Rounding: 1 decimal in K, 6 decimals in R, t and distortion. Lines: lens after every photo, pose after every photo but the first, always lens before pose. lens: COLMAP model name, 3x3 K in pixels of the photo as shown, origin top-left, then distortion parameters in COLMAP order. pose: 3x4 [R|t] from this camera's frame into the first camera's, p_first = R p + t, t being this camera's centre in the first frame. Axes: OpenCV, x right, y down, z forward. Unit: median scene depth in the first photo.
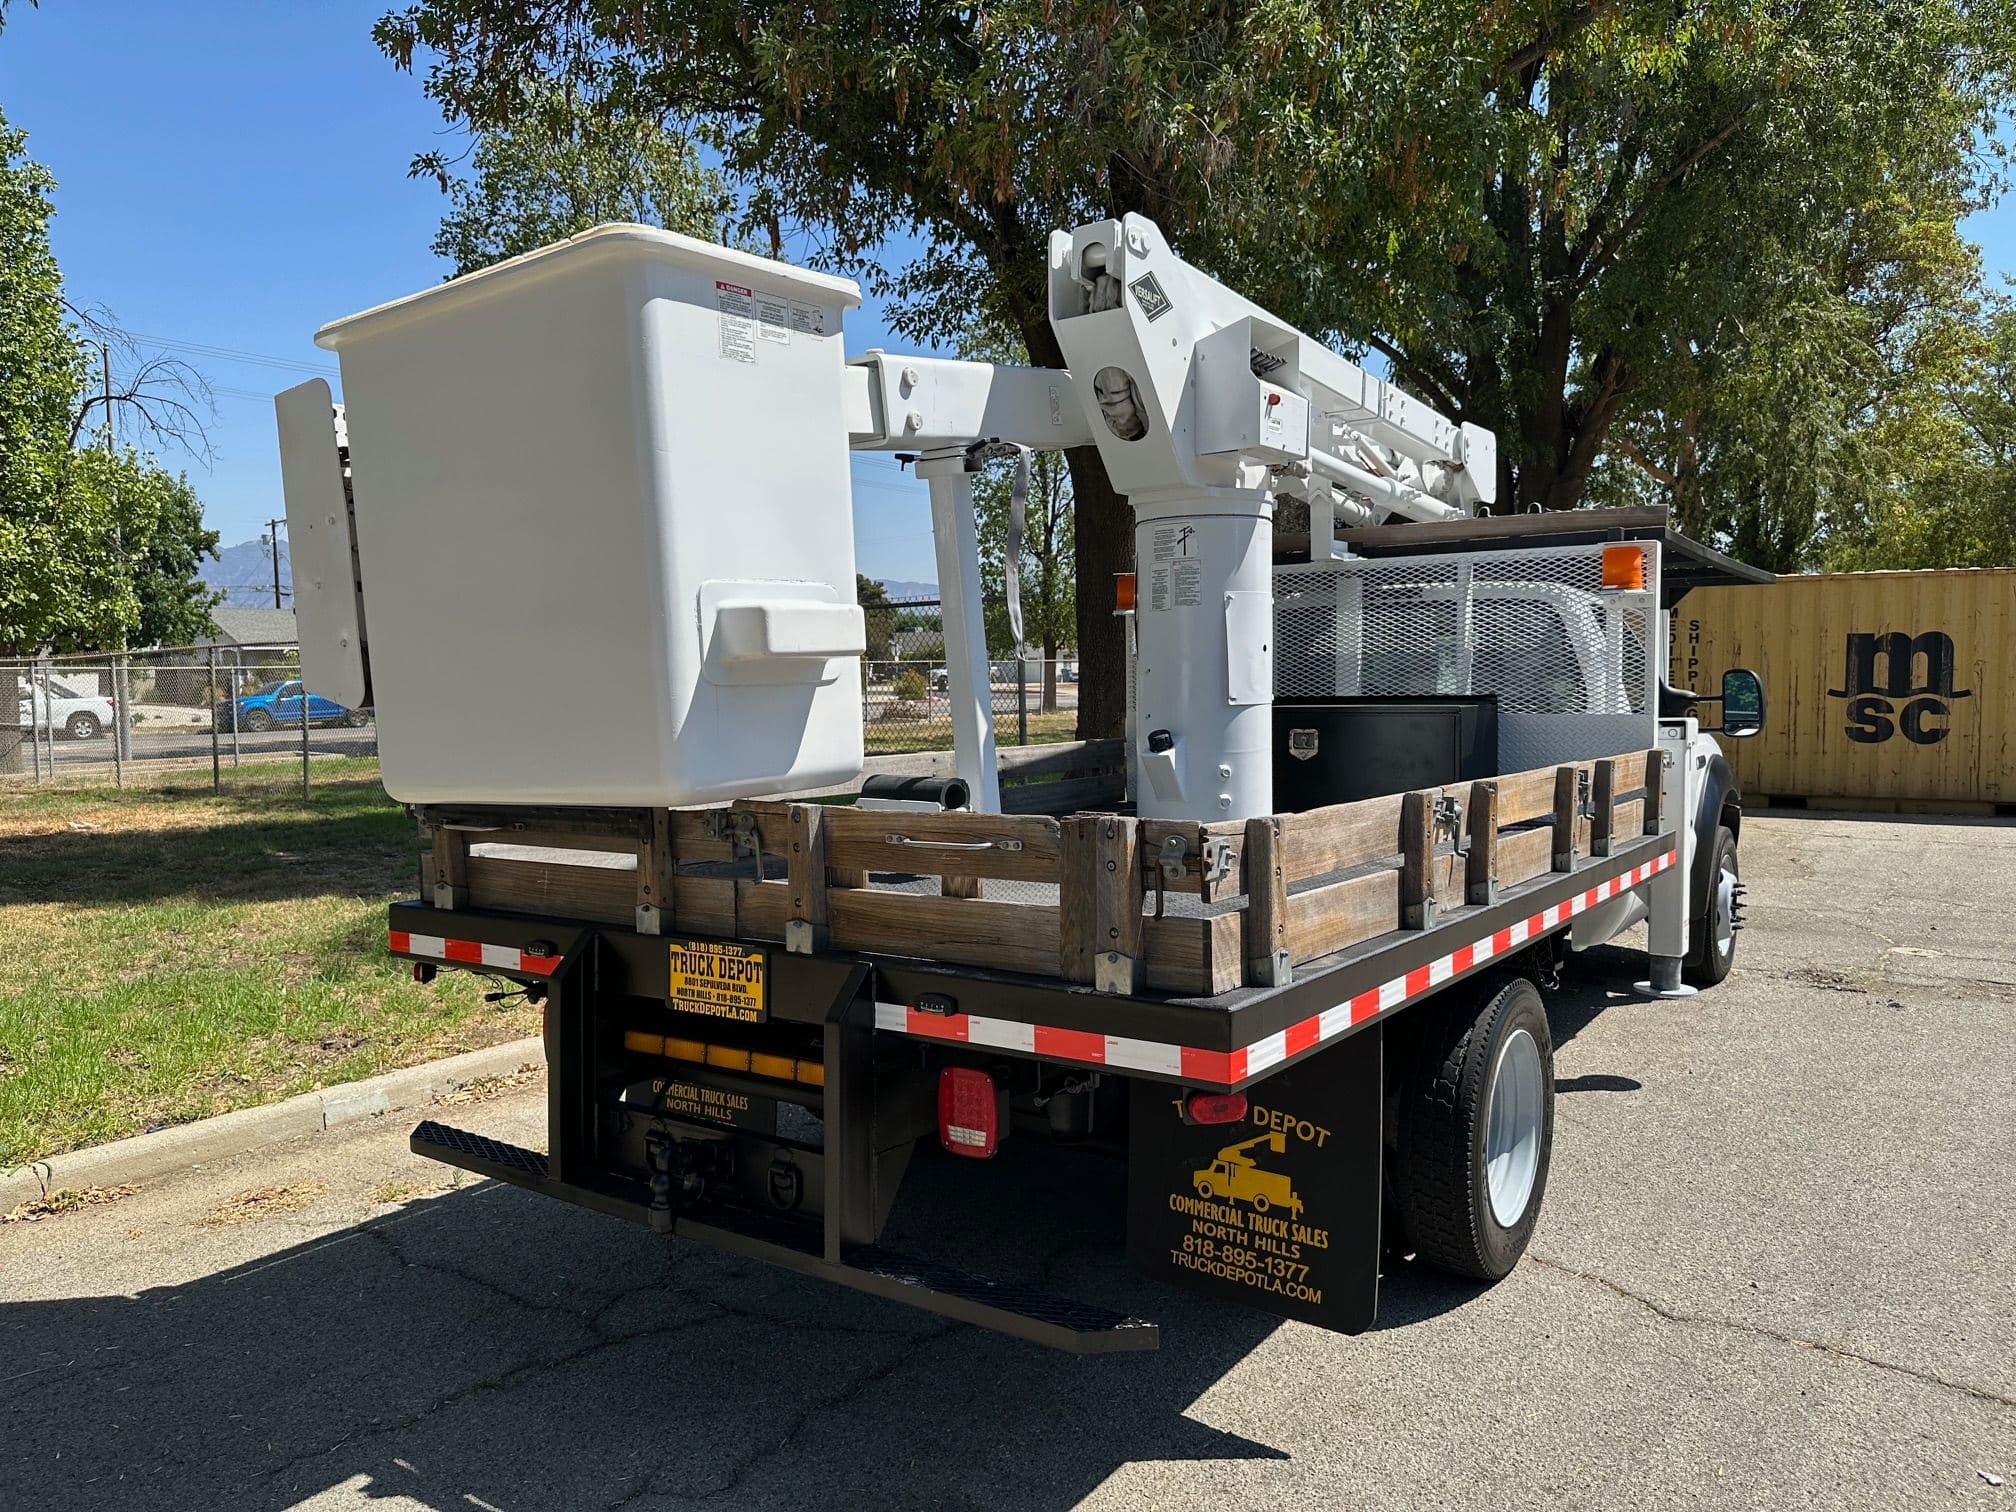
lens RADIAL K [[1427.1, 0, 1012.9], [0, 1427.1, 764.9], [0, 0, 1]] dist [0.054545, -0.070223]
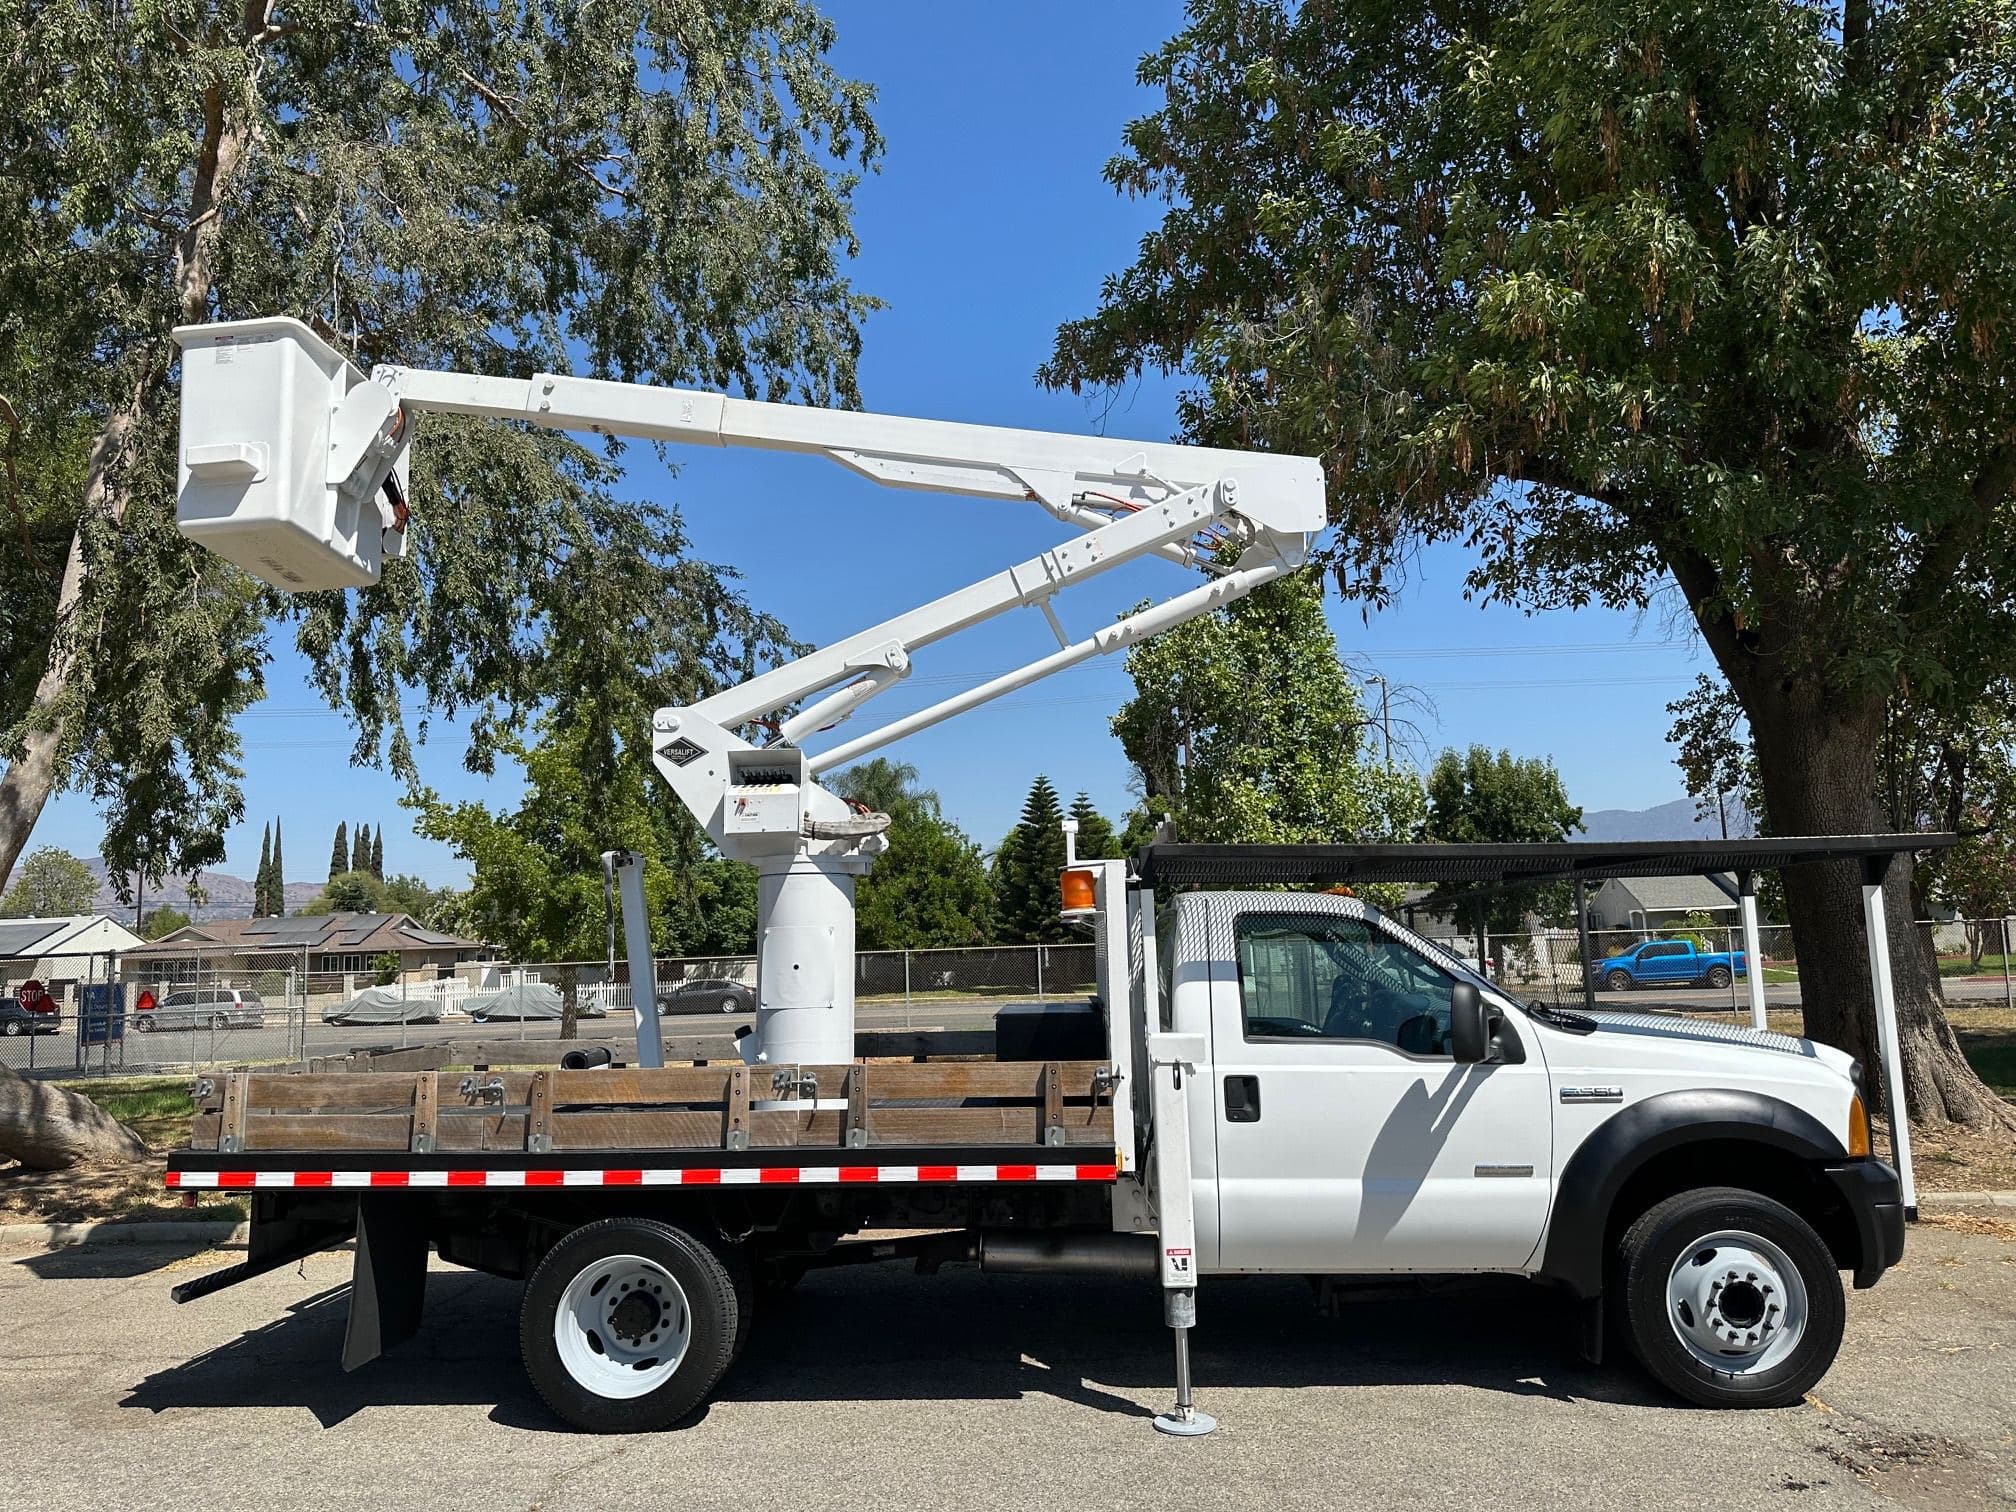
lens RADIAL K [[1427.1, 0, 1013.7], [0, 1427.1, 763.5], [0, 0, 1]] dist [0.054545, -0.070223]
pose [[0.544658, -0.111060, -0.831272, 1.943672], [-0.036484, 0.987117, -0.155785, -0.093292], [0.837864, 0.115177, 0.533589, 0.550744]]
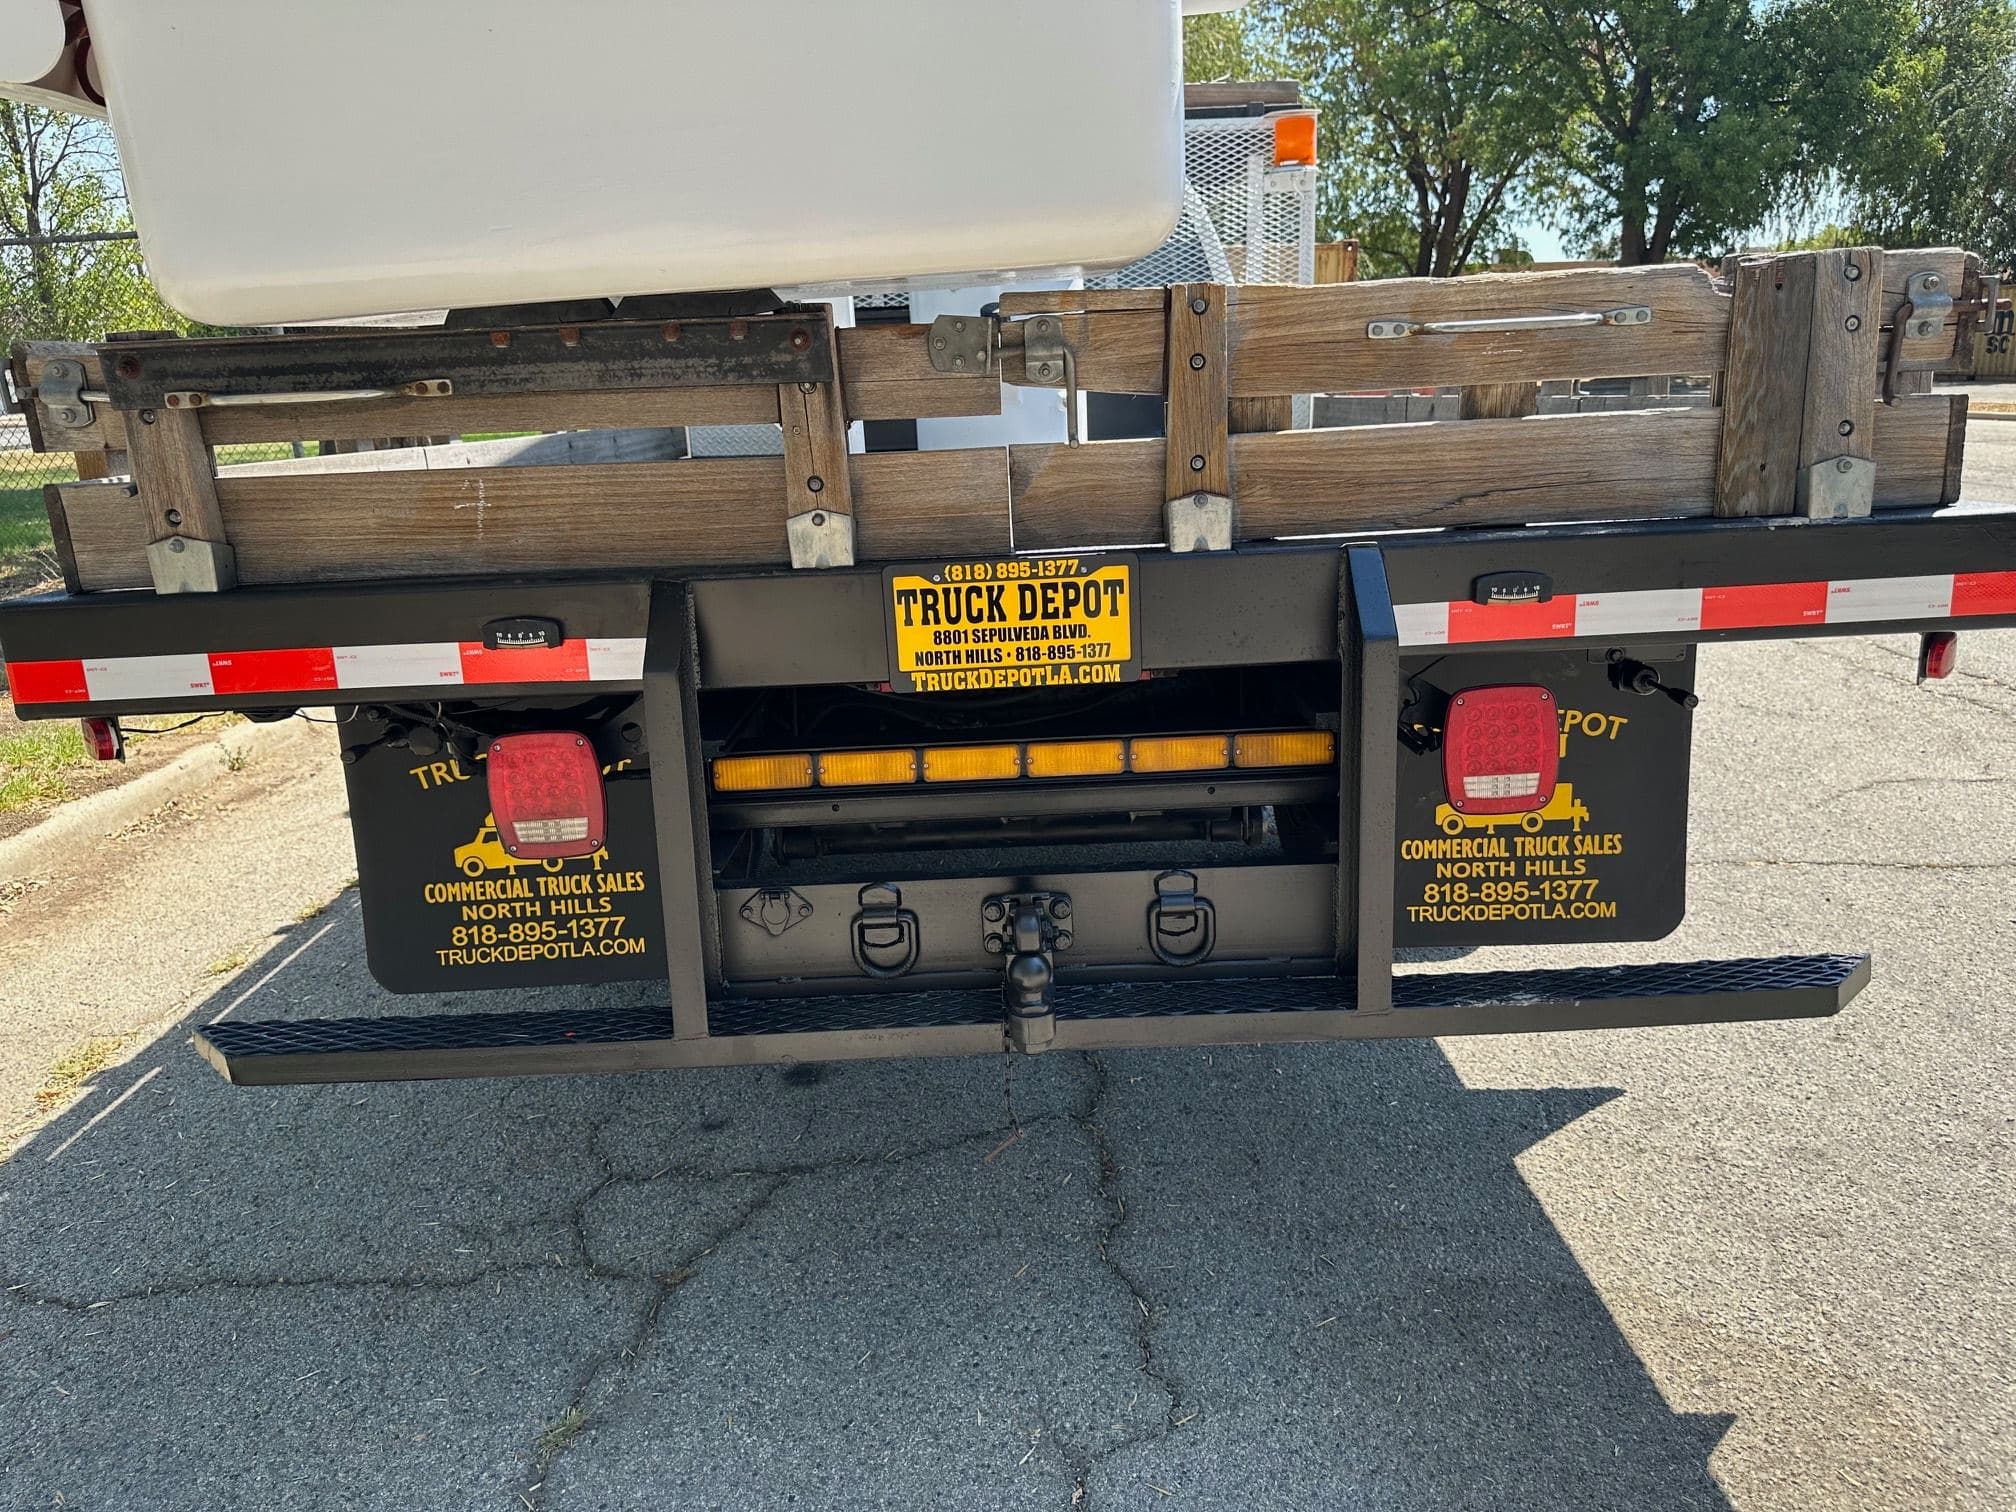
lens RADIAL K [[1427.1, 0, 1020.5], [0, 1427.1, 774.3], [0, 0, 1]] dist [0.054545, -0.070223]
pose [[0.806046, -0.177700, 0.564547, -0.465423], [0.061232, 0.973782, 0.219088, 0.073075], [-0.588677, -0.142027, 0.795794, 0.469690]]
